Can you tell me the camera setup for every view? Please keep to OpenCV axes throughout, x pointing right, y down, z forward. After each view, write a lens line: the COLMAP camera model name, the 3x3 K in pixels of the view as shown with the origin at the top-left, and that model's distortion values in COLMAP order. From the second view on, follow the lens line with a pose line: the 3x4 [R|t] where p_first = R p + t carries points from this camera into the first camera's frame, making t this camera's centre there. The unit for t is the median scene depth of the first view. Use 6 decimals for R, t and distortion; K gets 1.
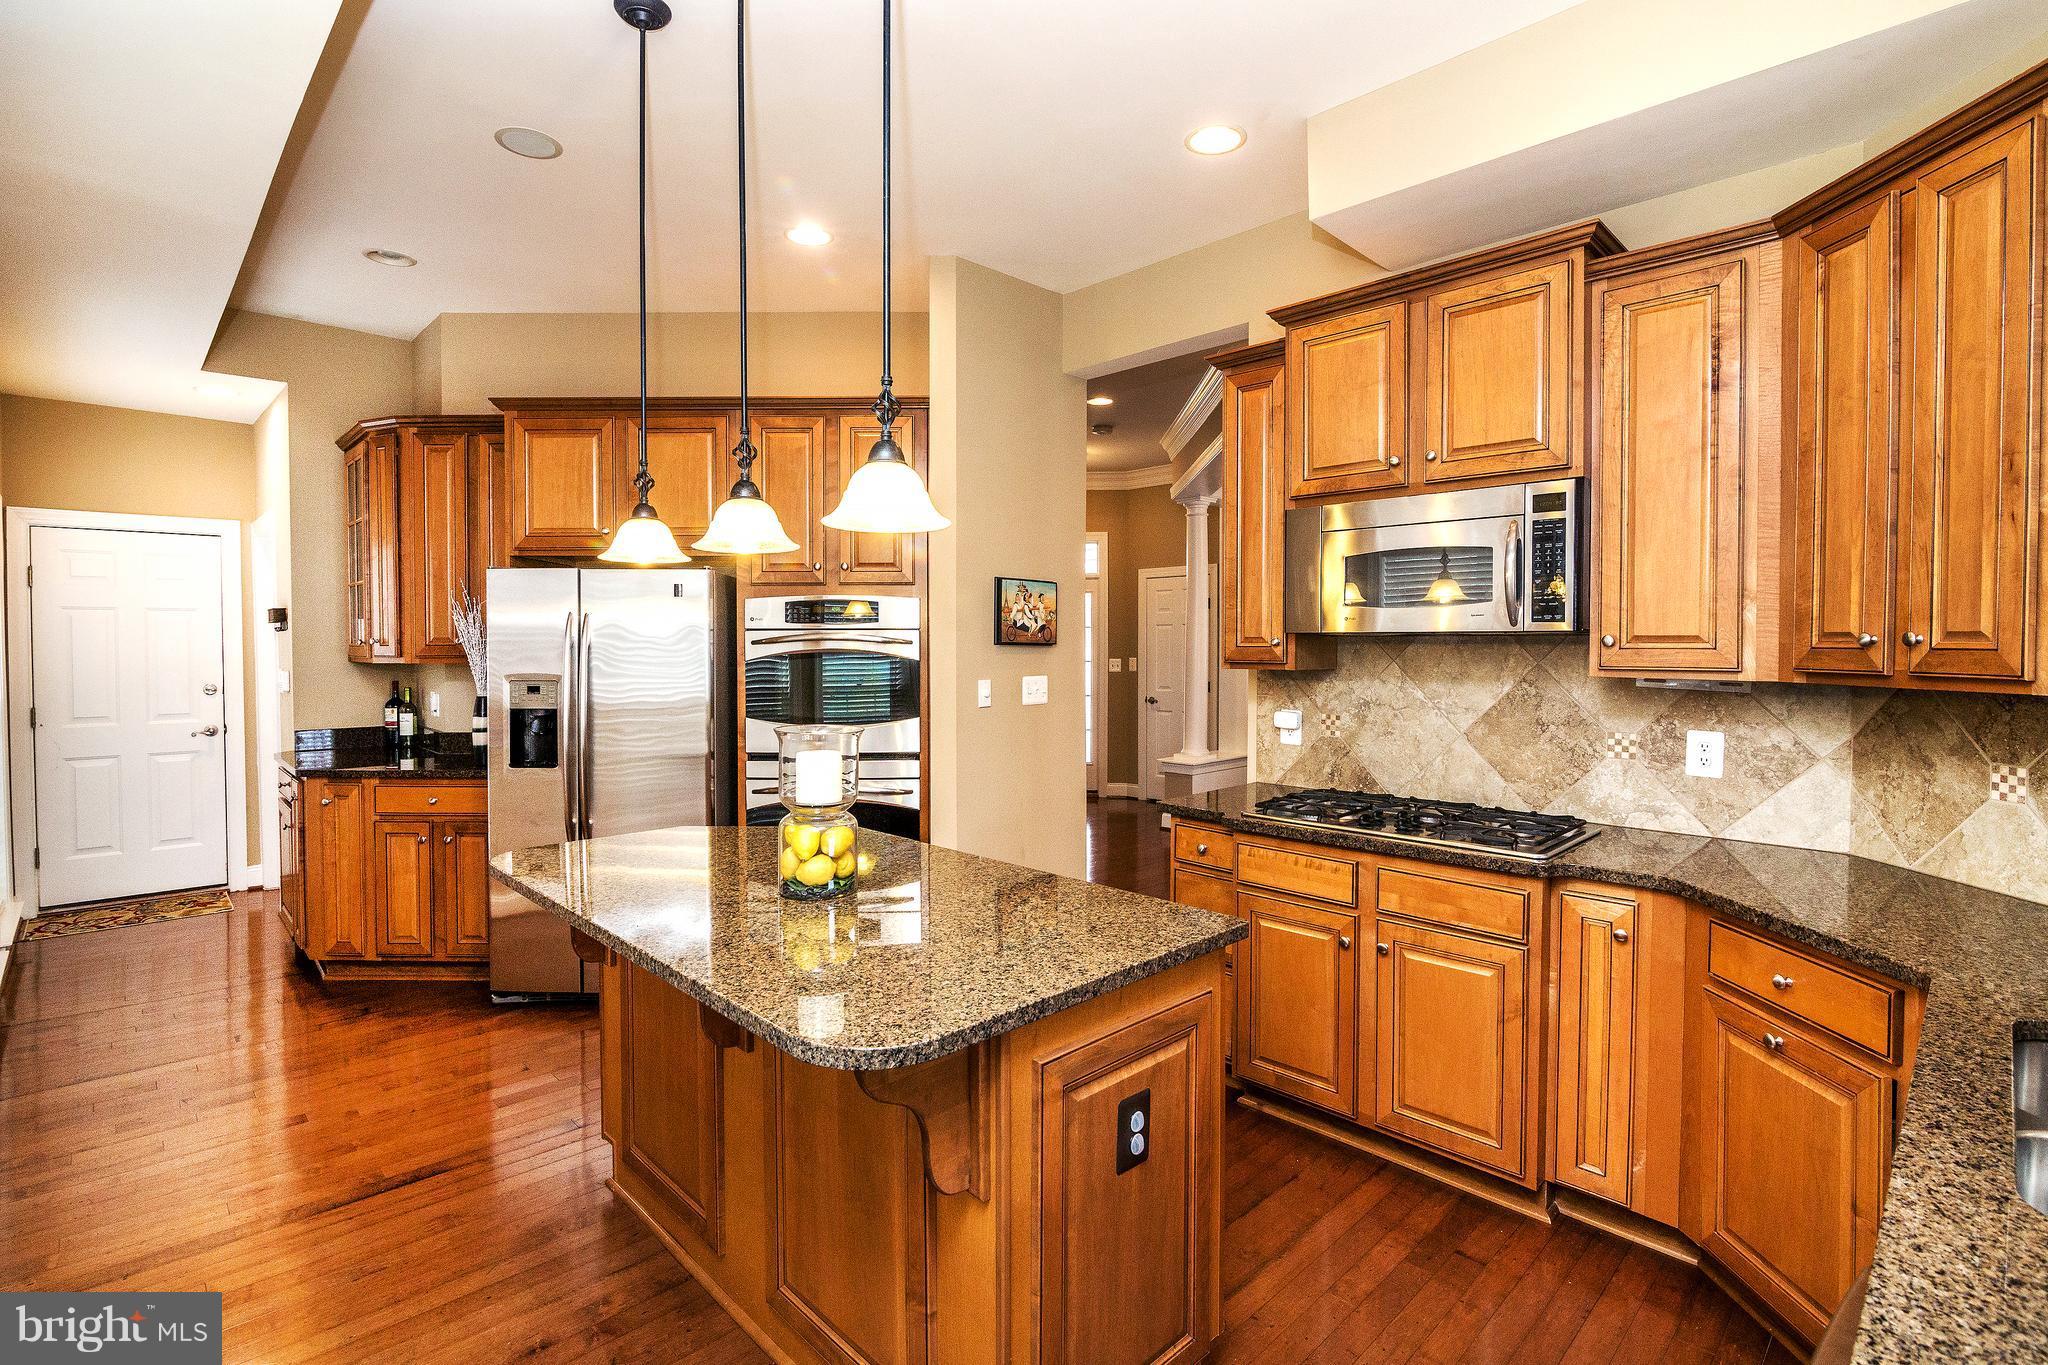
lens RADIAL K [[931.5, 0, 1024.2], [0, 931.5, 671.7], [0, 0, 1]] dist [-0.025476, 0.001538]
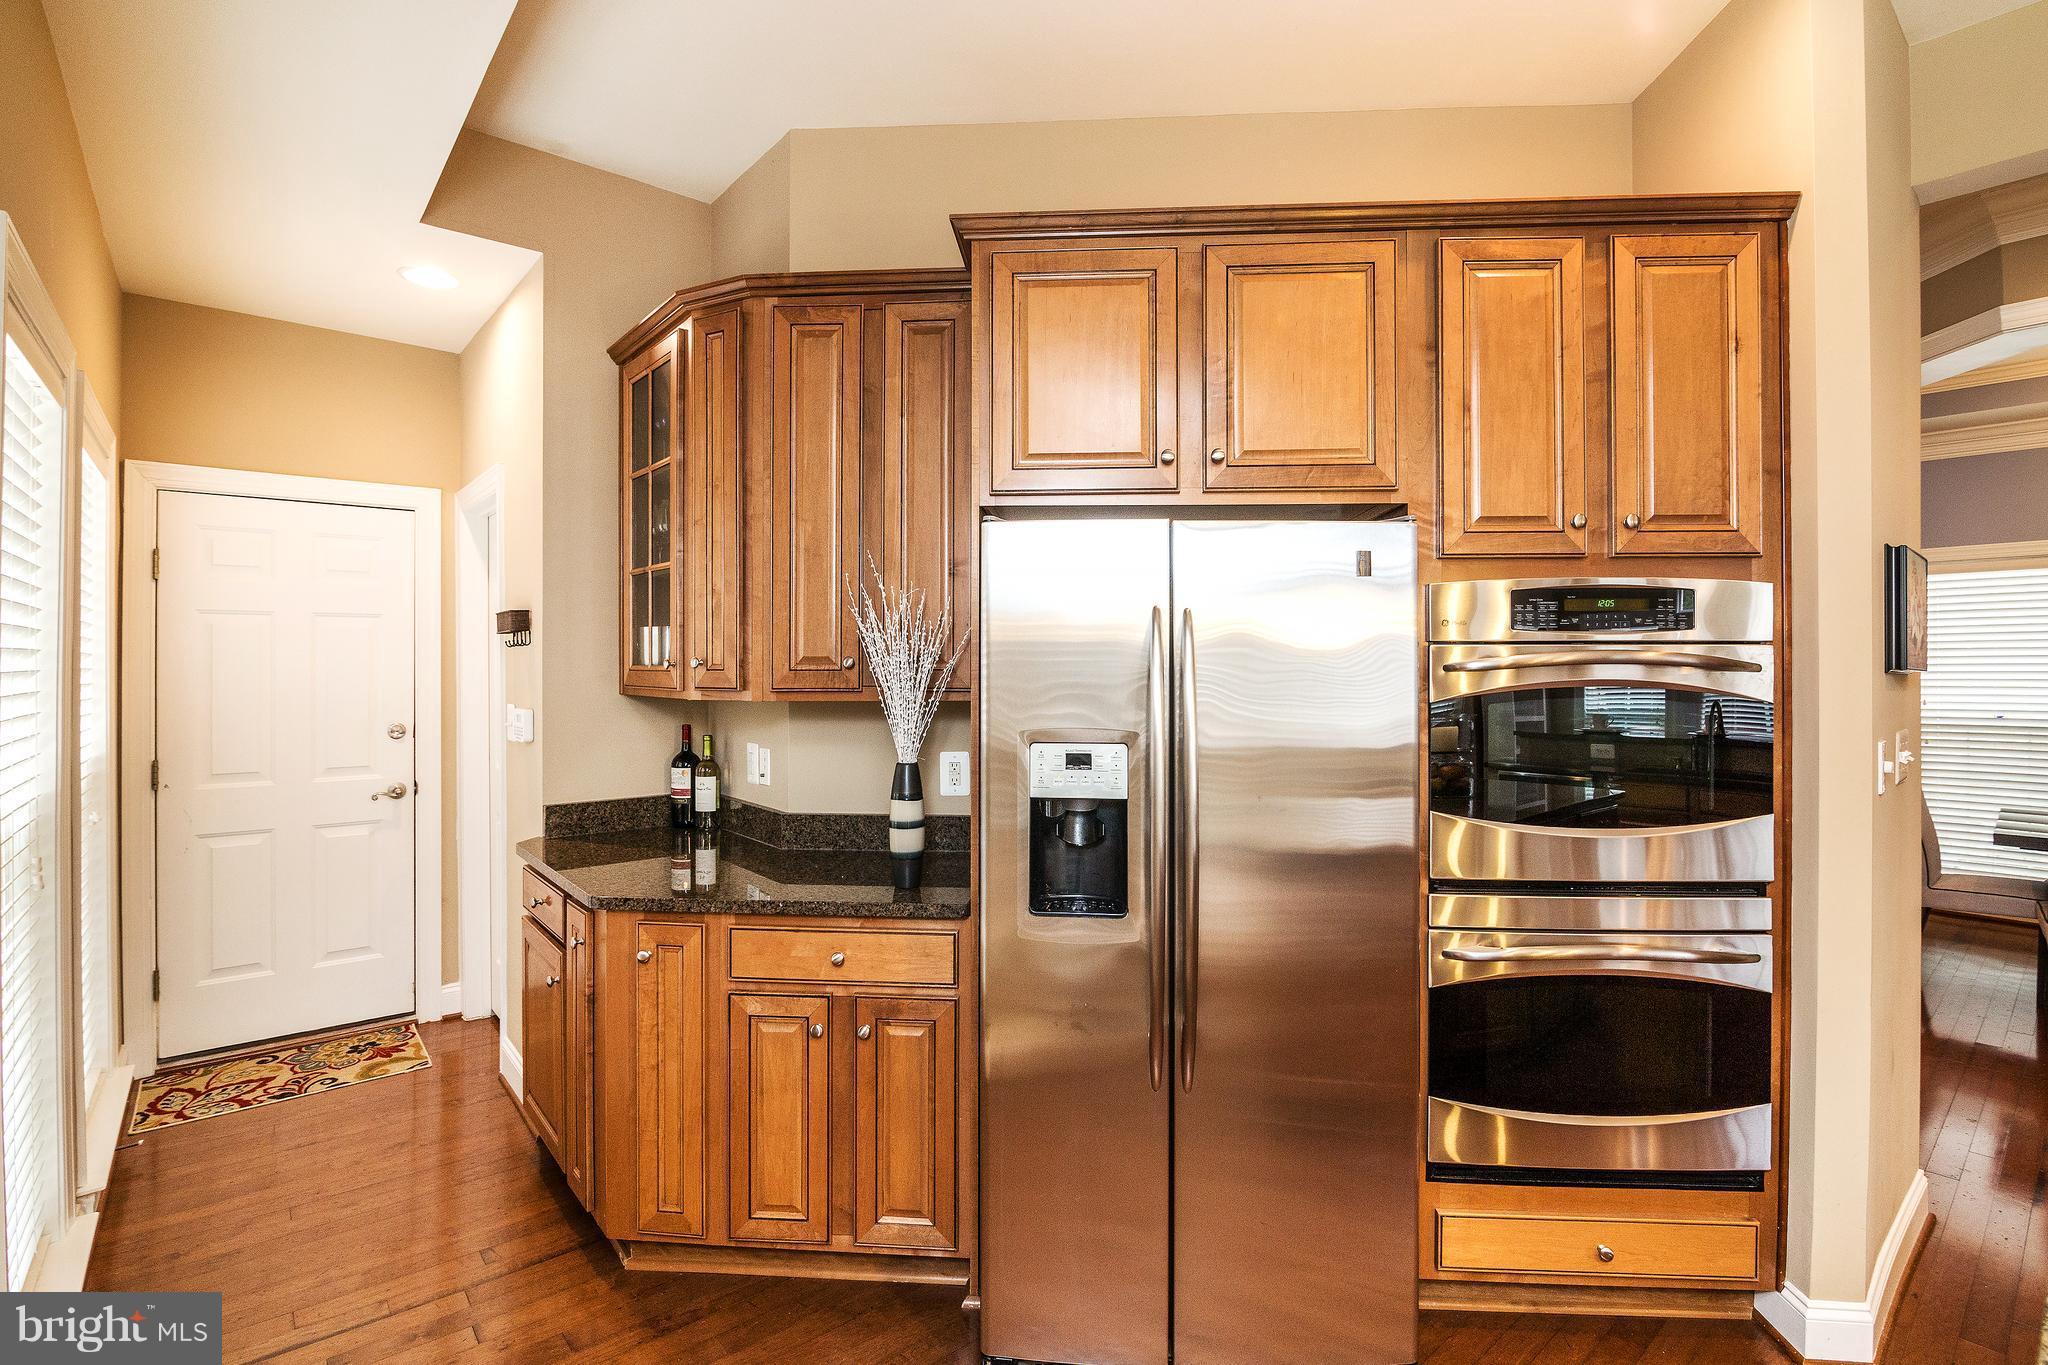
lens RADIAL K [[931.5, 0, 1024.2], [0, 931.5, 671.7], [0, 0, 1]] dist [-0.025476, 0.001538]
pose [[0.996661, 0.002232, -0.081624, -0.422353], [-0.004097, 0.999734, -0.022691, -0.013995], [0.081552, 0.022950, 0.996405, 0.401269]]
